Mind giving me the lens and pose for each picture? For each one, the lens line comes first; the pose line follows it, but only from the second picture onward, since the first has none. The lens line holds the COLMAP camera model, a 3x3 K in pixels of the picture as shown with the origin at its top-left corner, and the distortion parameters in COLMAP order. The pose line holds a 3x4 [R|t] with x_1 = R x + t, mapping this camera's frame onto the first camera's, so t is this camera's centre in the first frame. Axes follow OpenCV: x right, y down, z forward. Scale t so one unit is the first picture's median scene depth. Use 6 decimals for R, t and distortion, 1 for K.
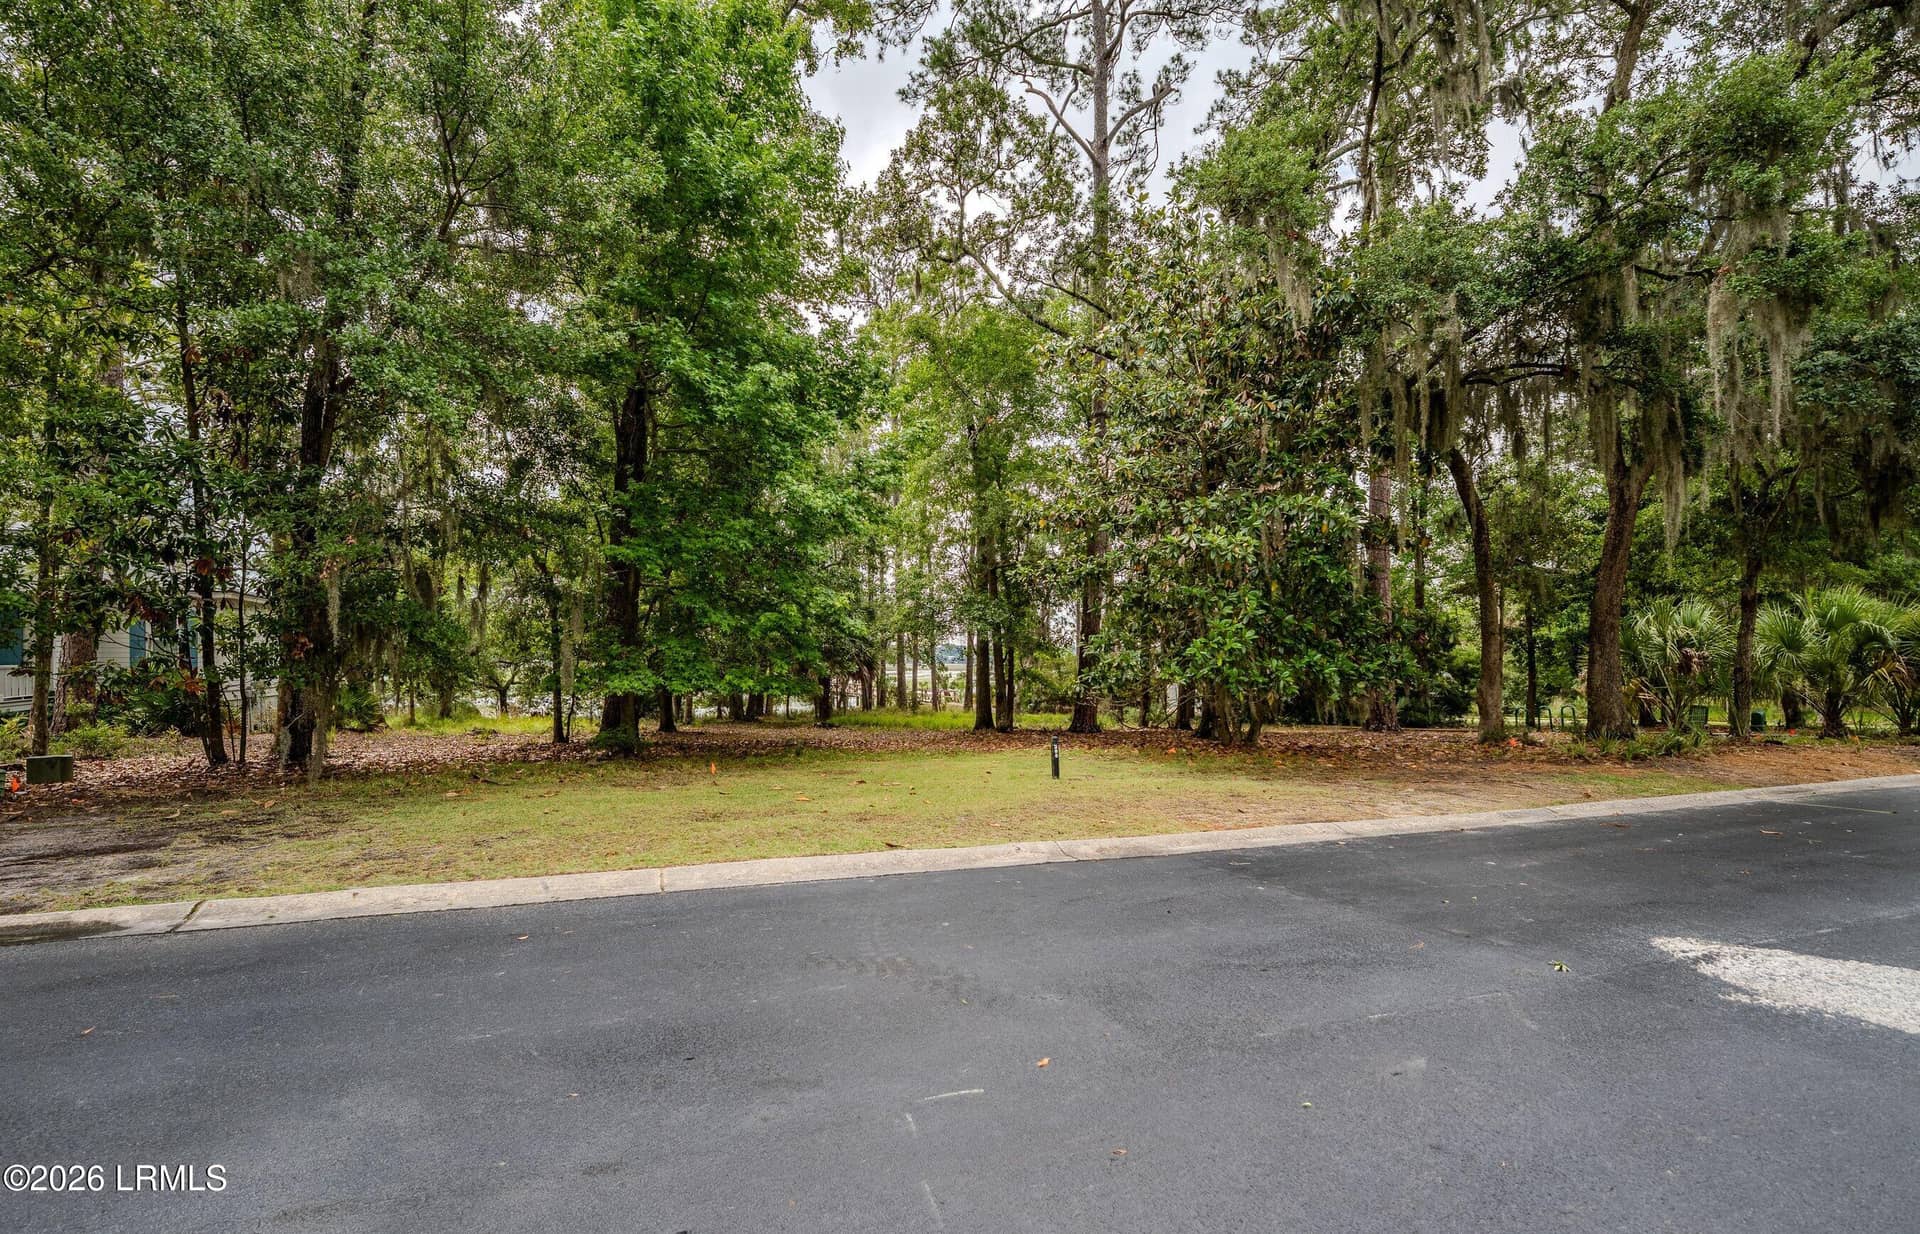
lens RADIAL K [[1236.4, 0, 960.0], [0, 1236.4, 617.0], [0, 0, 1]] dist [-0.000959, 0.001197]
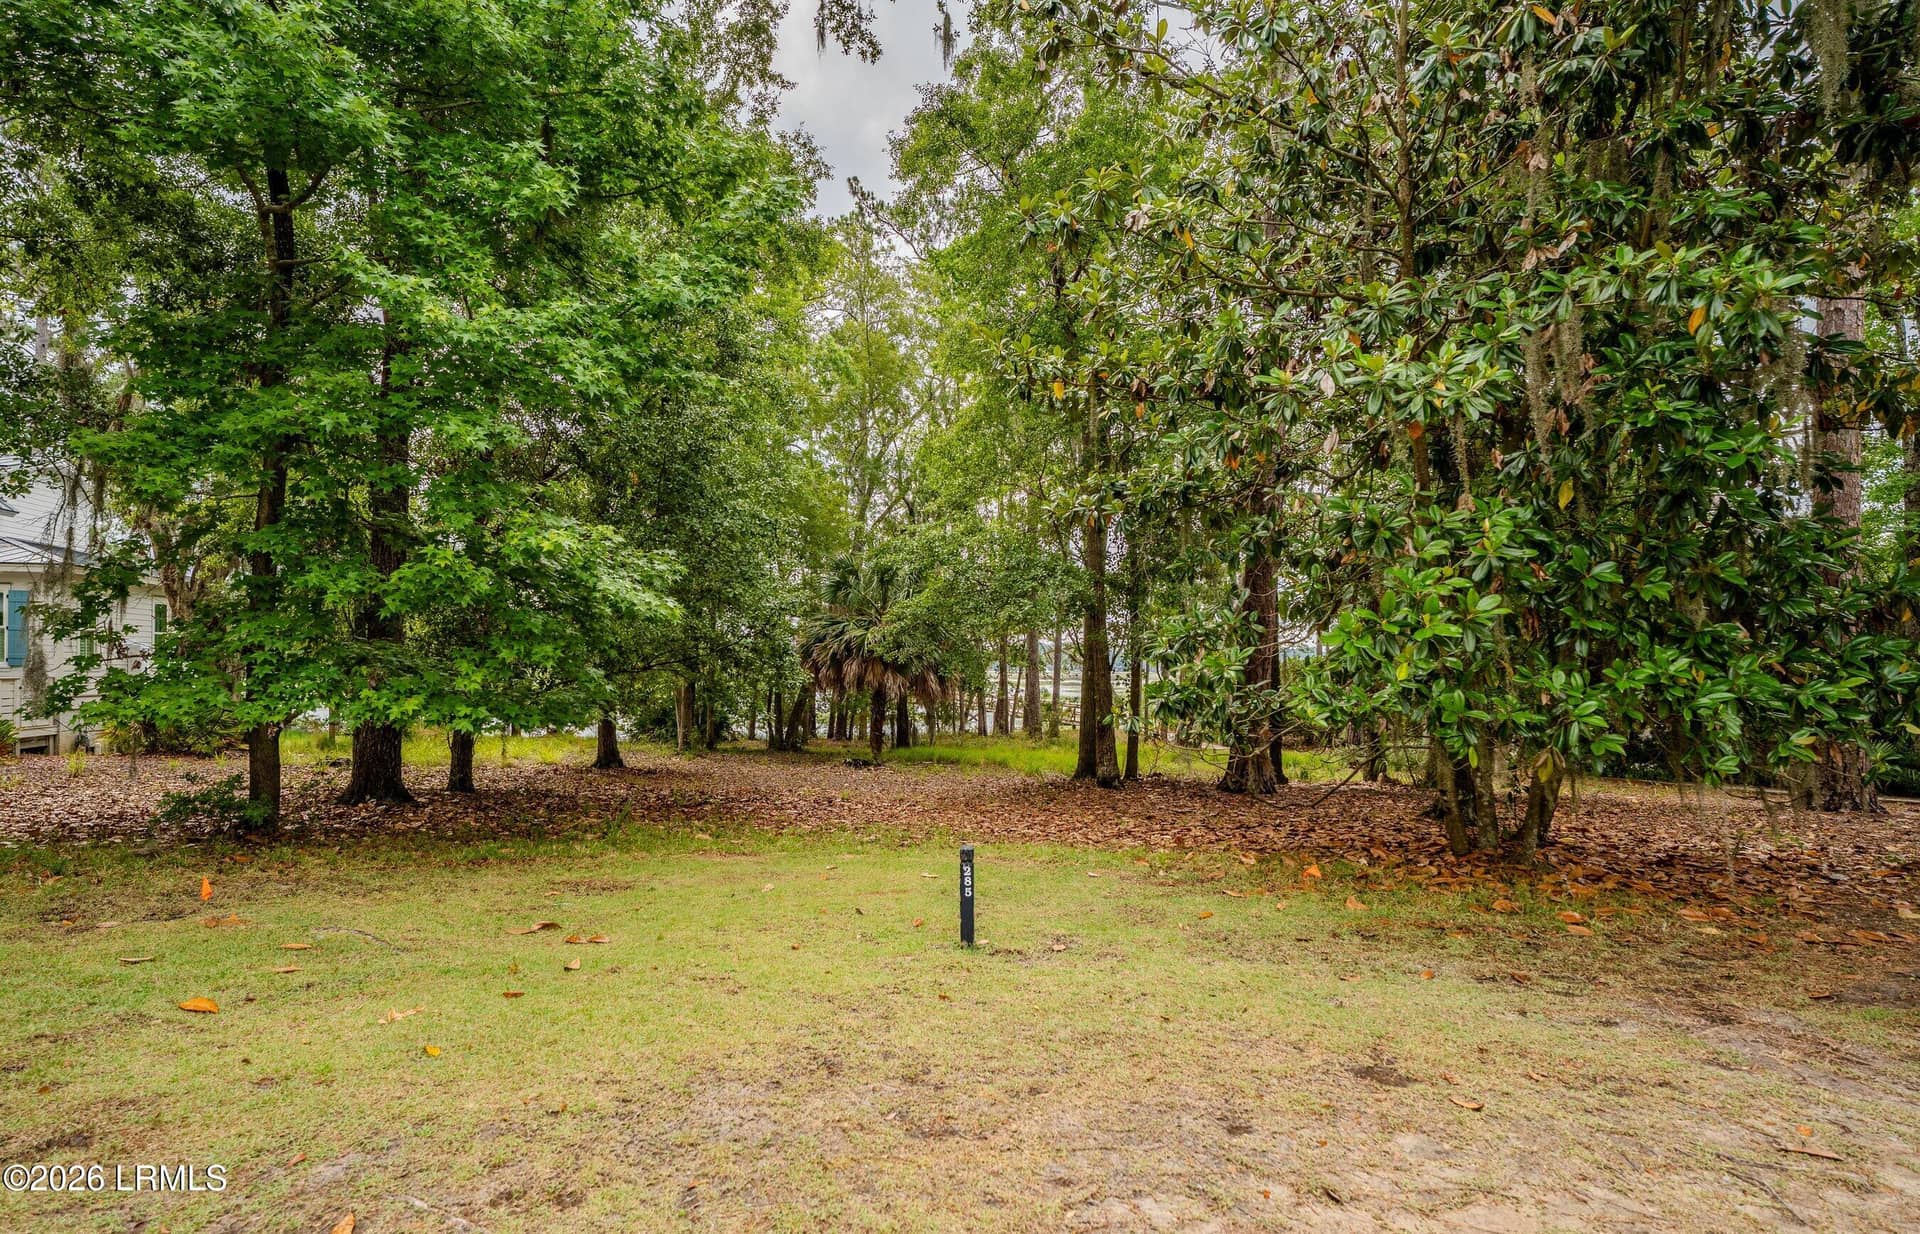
lens RADIAL K [[1236.4, 0, 960.0], [0, 1236.4, 617.0], [0, 0, 1]] dist [-0.000959, 0.001197]
pose [[0.962625, 0.004536, -0.270799, 0.171983], [-0.005237, 0.999985, -0.001865, 0.018550], [0.270786, 0.003214, 0.962634, 0.546200]]
